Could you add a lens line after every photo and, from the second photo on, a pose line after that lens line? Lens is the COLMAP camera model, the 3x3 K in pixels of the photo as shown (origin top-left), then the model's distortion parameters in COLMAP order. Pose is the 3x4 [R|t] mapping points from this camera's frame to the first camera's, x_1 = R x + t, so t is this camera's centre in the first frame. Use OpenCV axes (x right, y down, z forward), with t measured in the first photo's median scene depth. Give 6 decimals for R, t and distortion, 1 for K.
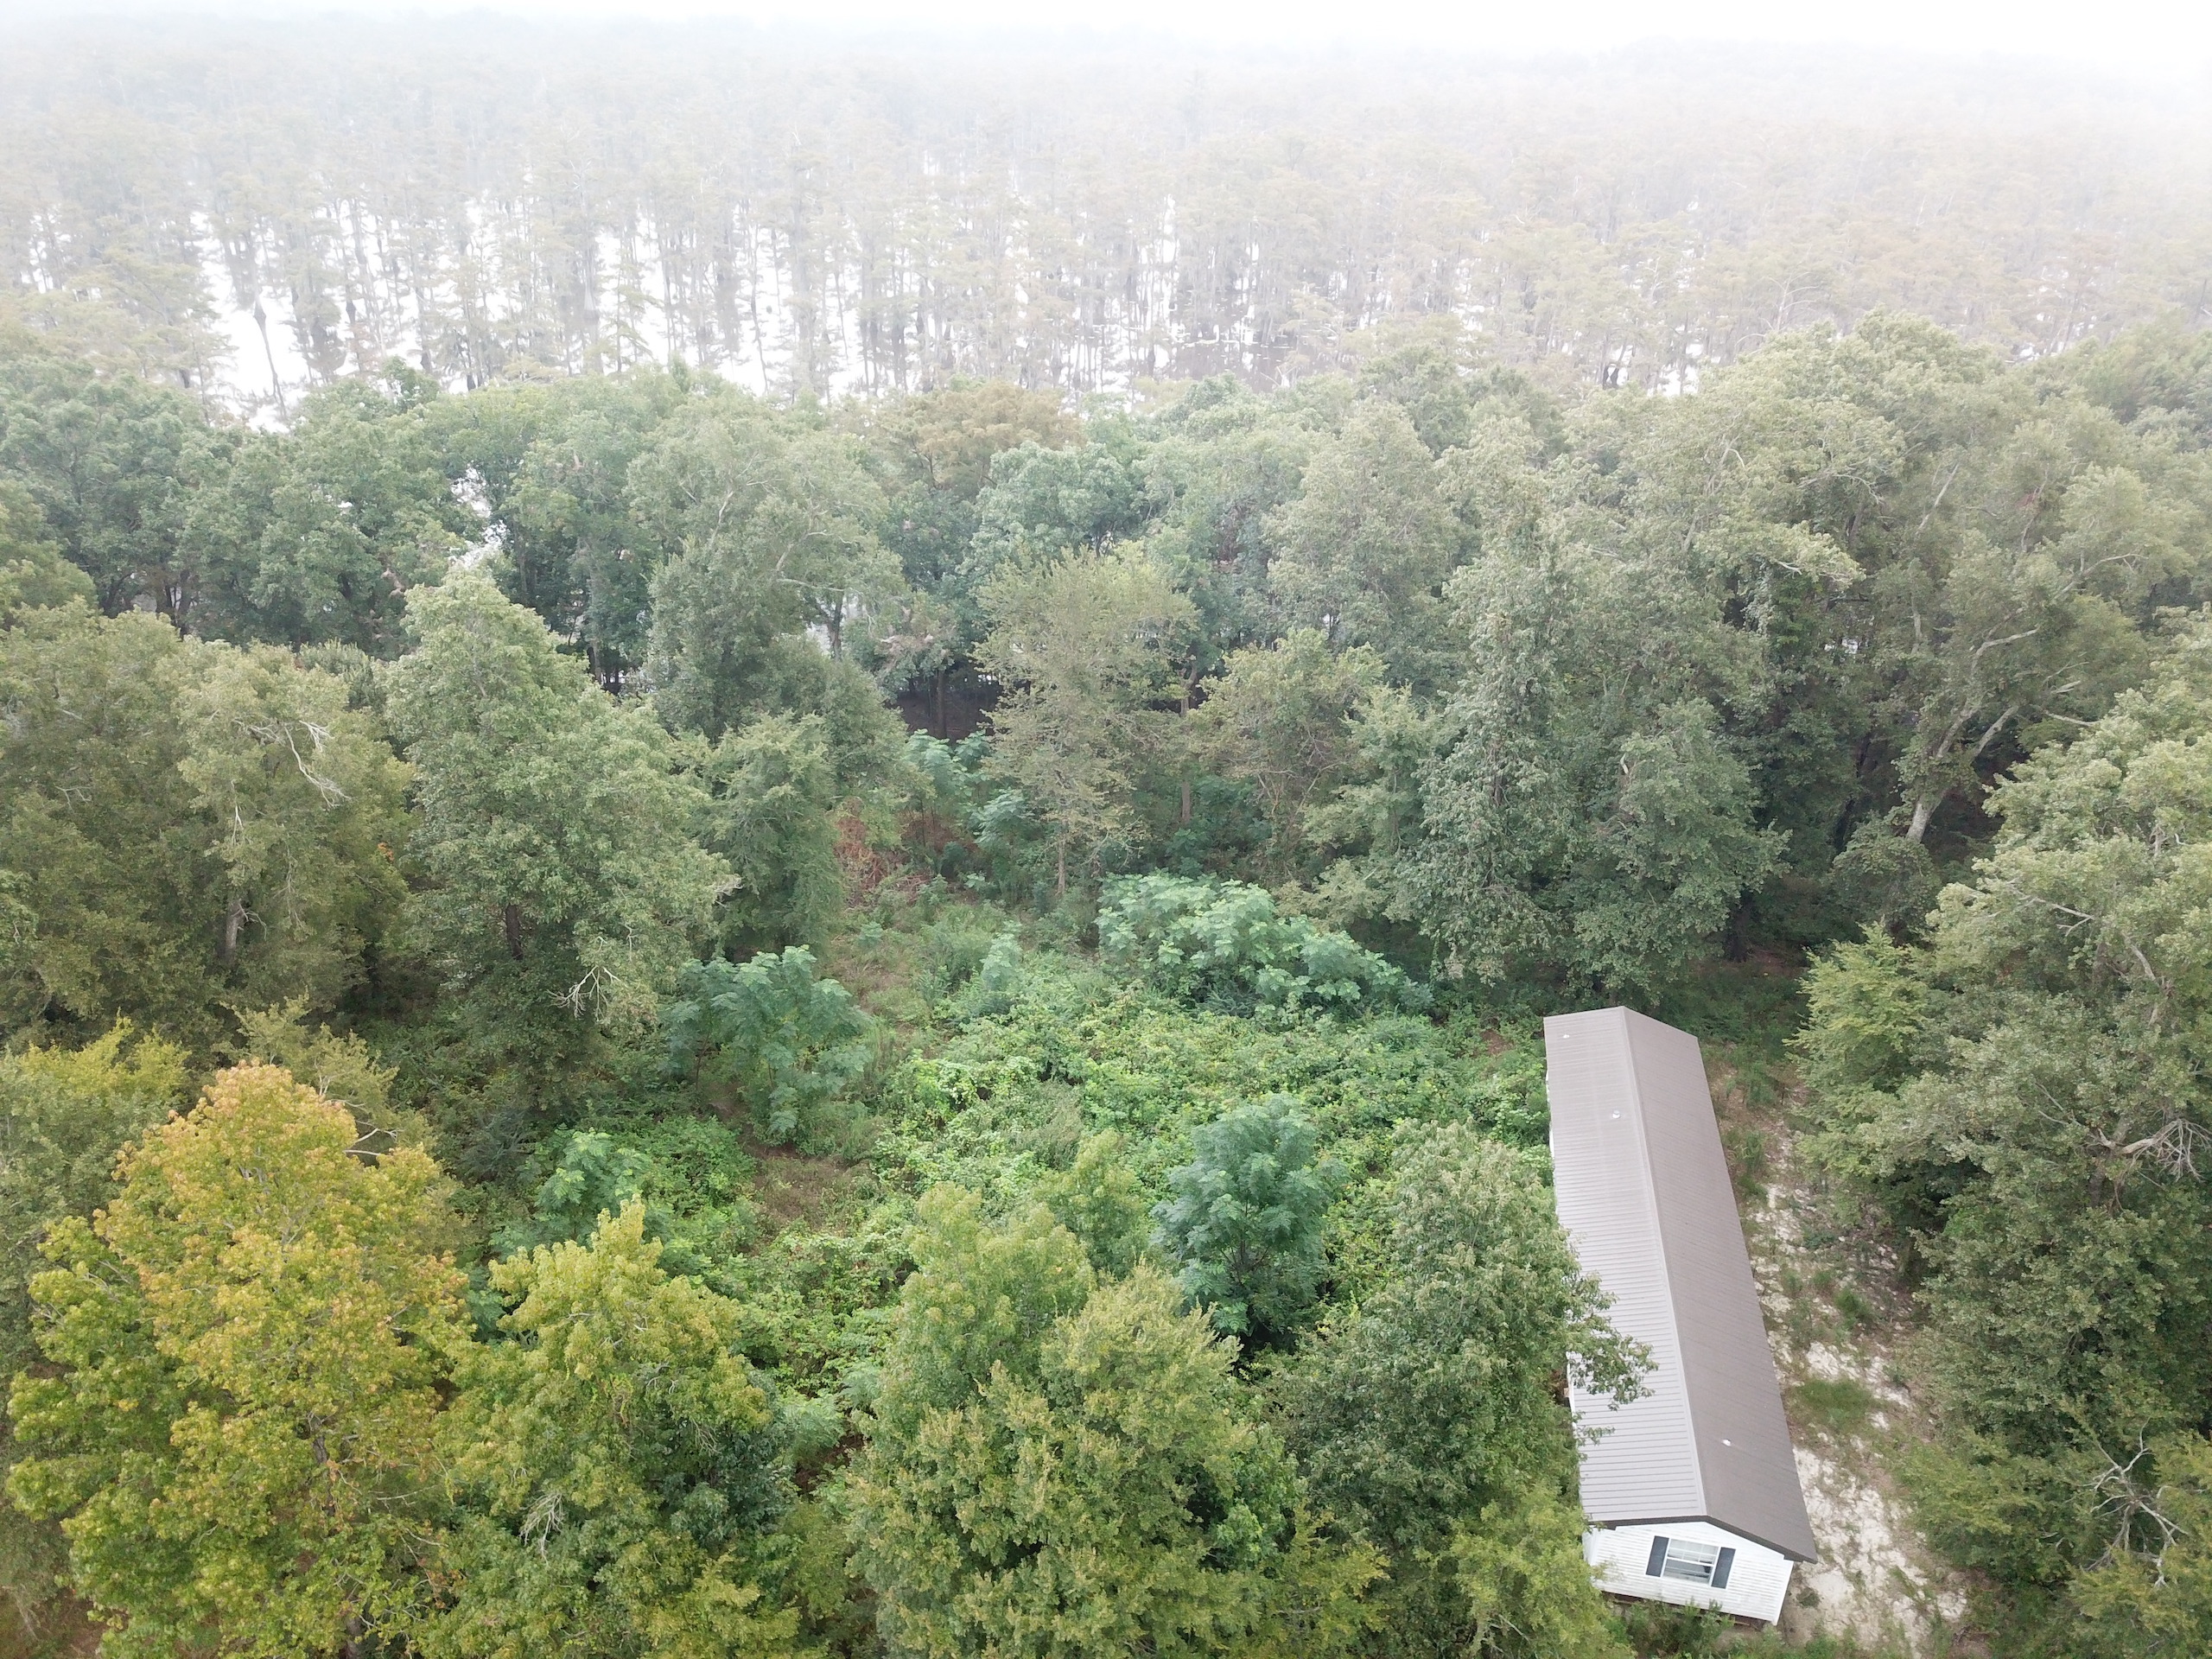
lens RADIAL K [[1679.5, 0, 1098.8], [0, 1679.5, 826.8], [0, 0, 1]] dist [0.038822, -0.036739]
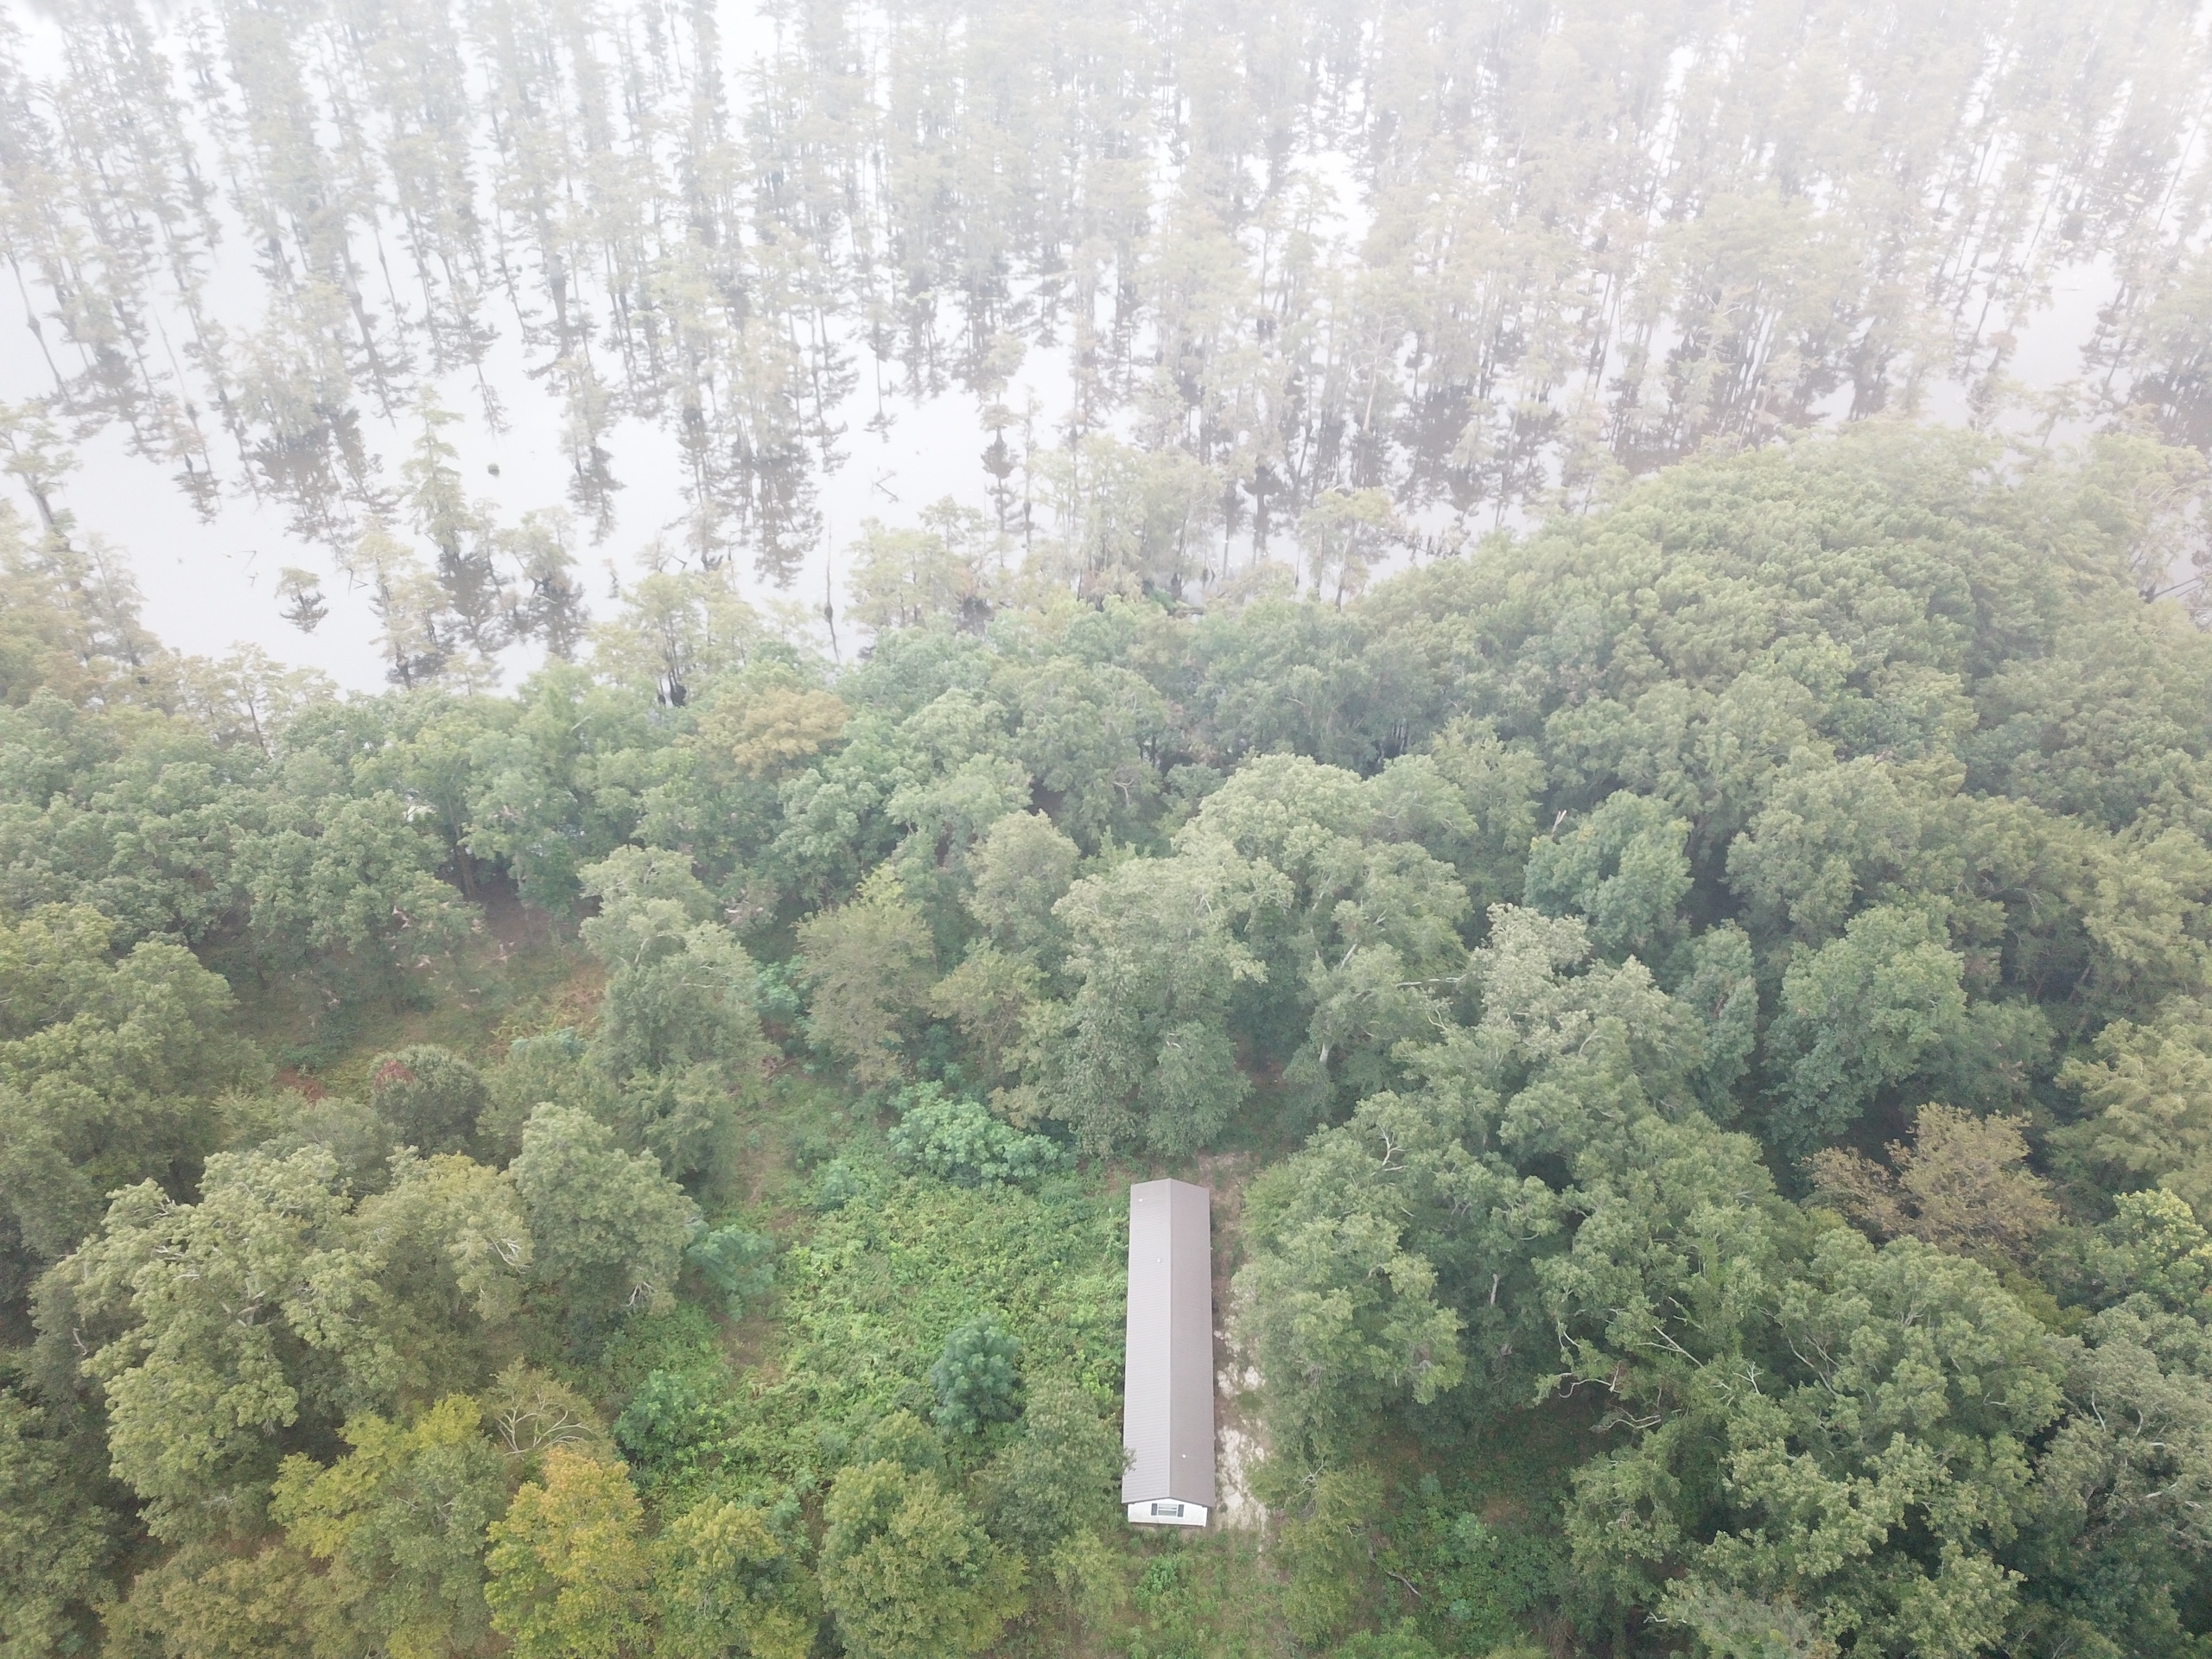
lens RADIAL K [[1679.5, 0, 1098.8], [0, 1679.5, 826.8], [0, 0, 1]] dist [0.038822, -0.036739]
pose [[0.988435, -0.094164, 0.118865, 0.045941], [0.066678, 0.973883, 0.217040, -0.755054], [-0.136198, -0.206604, 0.968899, -0.803414]]
